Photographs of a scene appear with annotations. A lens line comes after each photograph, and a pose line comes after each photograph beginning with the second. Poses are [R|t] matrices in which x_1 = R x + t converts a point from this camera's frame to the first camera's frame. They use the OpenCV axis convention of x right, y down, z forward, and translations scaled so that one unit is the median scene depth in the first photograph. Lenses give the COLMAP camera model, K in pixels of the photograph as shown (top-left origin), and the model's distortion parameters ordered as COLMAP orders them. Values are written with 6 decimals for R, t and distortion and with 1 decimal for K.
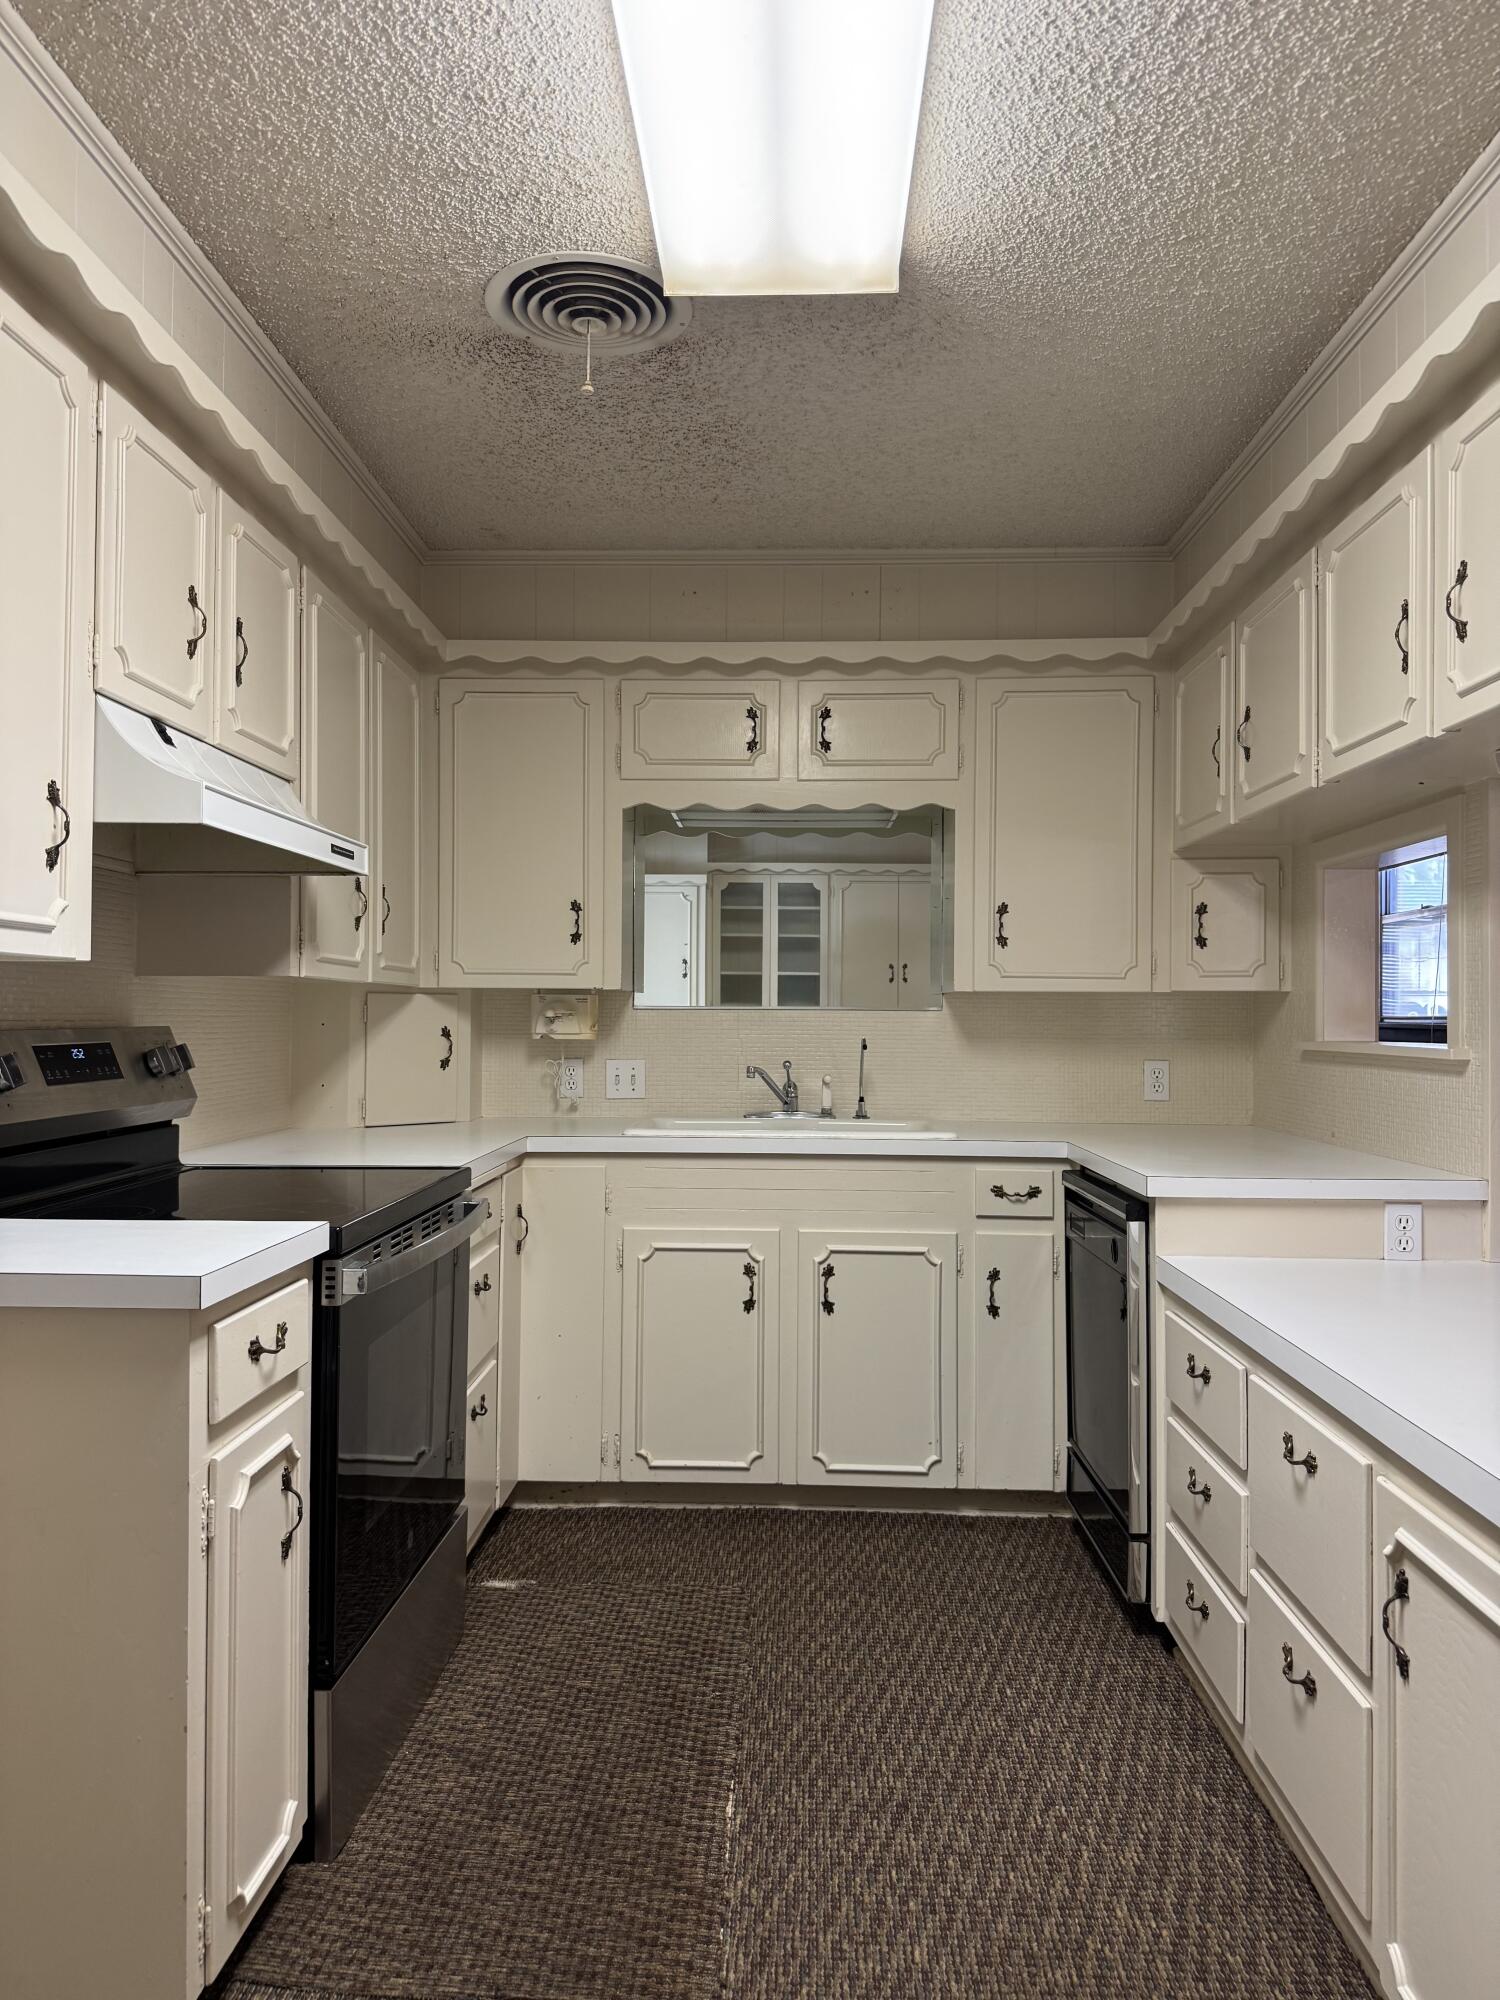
lens RADIAL K [[1403.8, 0, 759.3], [0, 1403.8, 1003.8], [0, 0, 1]] dist [0.052634, -0.009975]
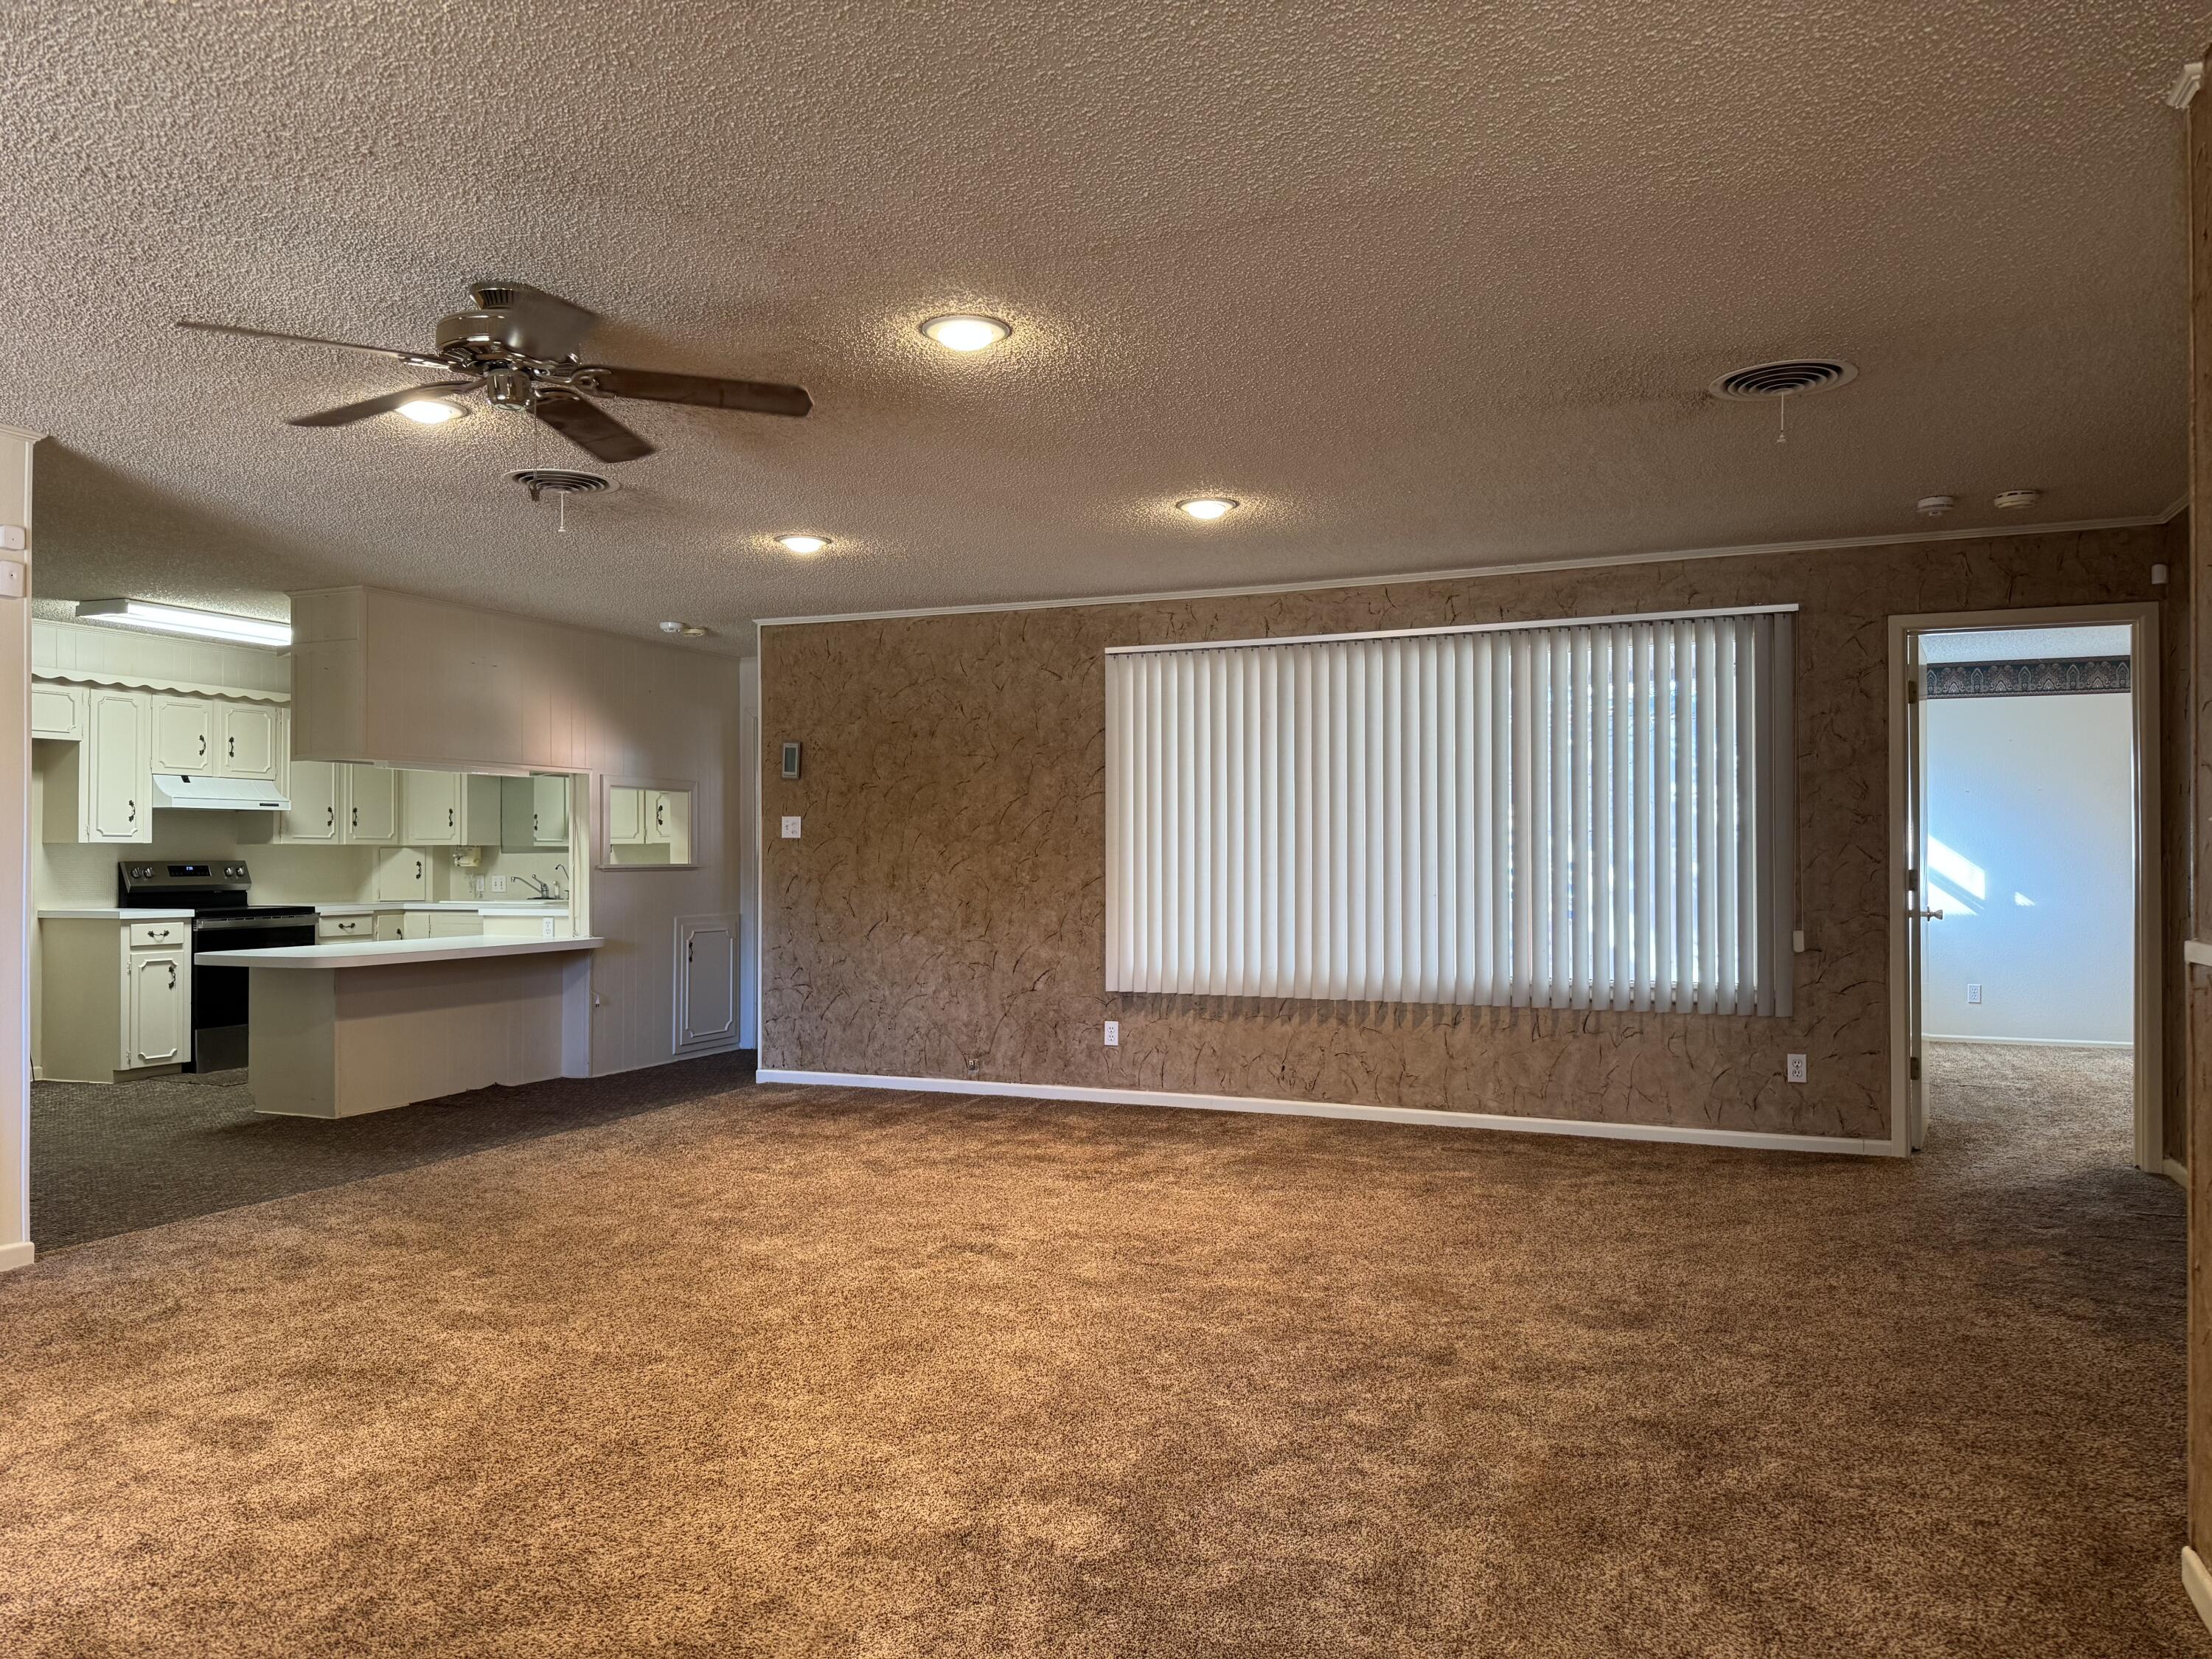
lens RADIAL K [[1552.6, 0, 1082.9], [0, 1552.6, 834.6], [0, 0, 1]] dist [0.052634, -0.009975]
pose [[0.935202, -0.014762, -0.353806, 1.892455], [0.011732, 0.999874, -0.010707, 0.013236], [0.353919, 0.005863, 0.935258, -1.181184]]
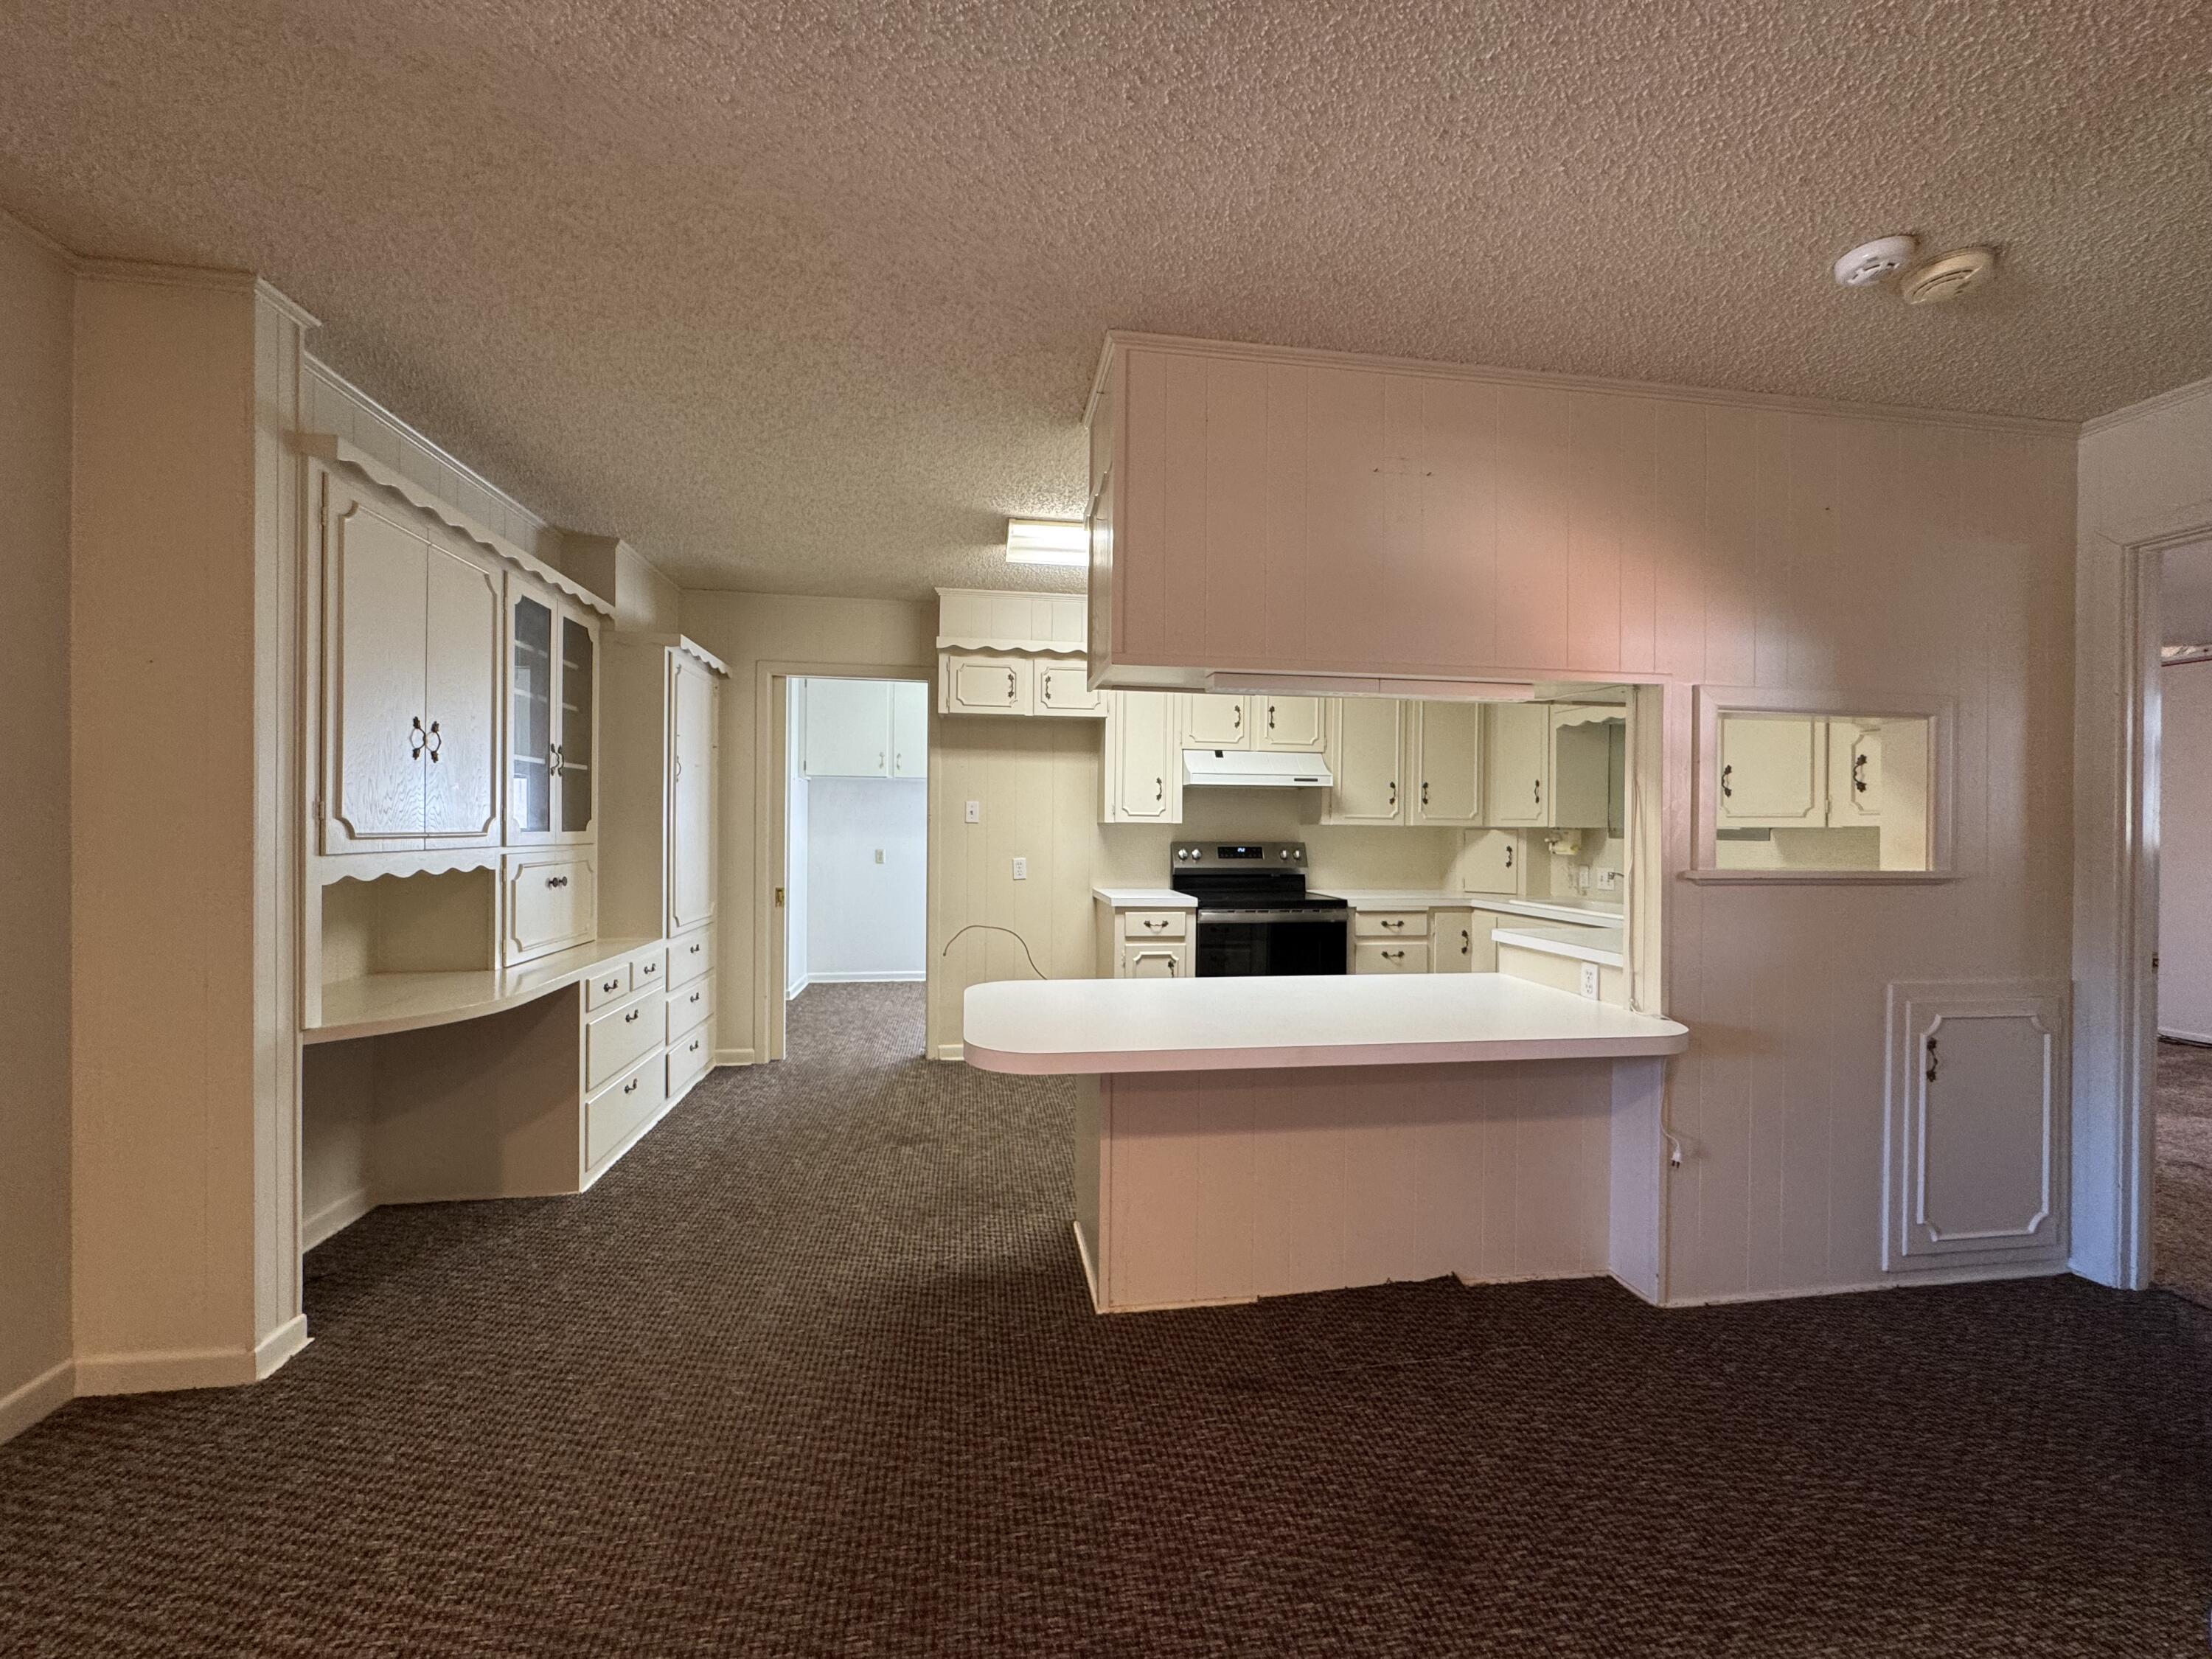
lens RADIAL K [[885.0, 0, 1115.4], [0, 885.0, 830.4], [0, 0, 1]] dist [-0.007784, 0.001526]
pose [[0.202877, -0.001904, -0.979202, 0.939017], [-0.002875, 0.999993, -0.002540, -0.001375], [0.979200, 0.003330, 0.202870, 0.199745]]
